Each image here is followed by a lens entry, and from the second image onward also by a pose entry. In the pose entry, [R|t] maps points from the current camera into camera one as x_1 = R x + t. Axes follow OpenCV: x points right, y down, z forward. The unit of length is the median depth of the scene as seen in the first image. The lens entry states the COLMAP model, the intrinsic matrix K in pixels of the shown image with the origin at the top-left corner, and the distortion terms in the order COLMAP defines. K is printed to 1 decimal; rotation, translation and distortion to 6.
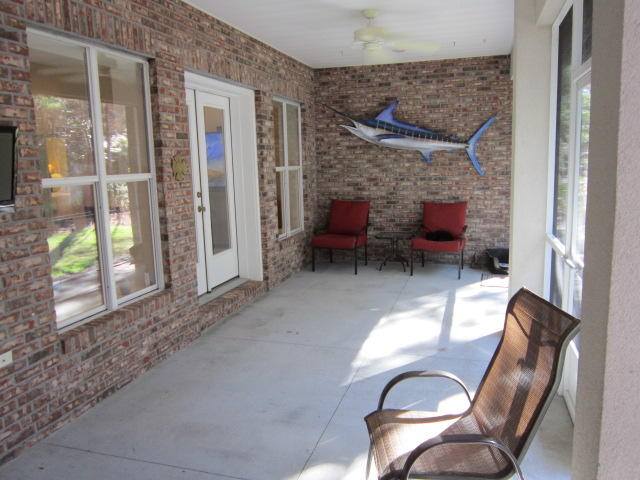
lens RADIAL K [[518.9, 0, 320.1], [0, 518.9, 239.6], [0, 0, 1]] dist [-0.061576, 0.036716]
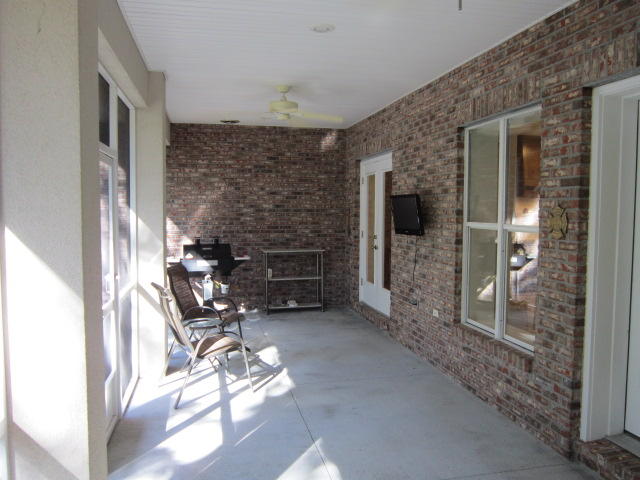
lens RADIAL K [[518.9, 0, 320.0], [0, 518.9, 239.9], [0, 0, 1]] dist [-0.061576, 0.036716]
pose [[-0.876218, 0.052512, -0.479045, 0.439950], [-0.054578, 0.976837, 0.206908, -0.266752], [0.478814, 0.207442, -0.853056, 1.558778]]
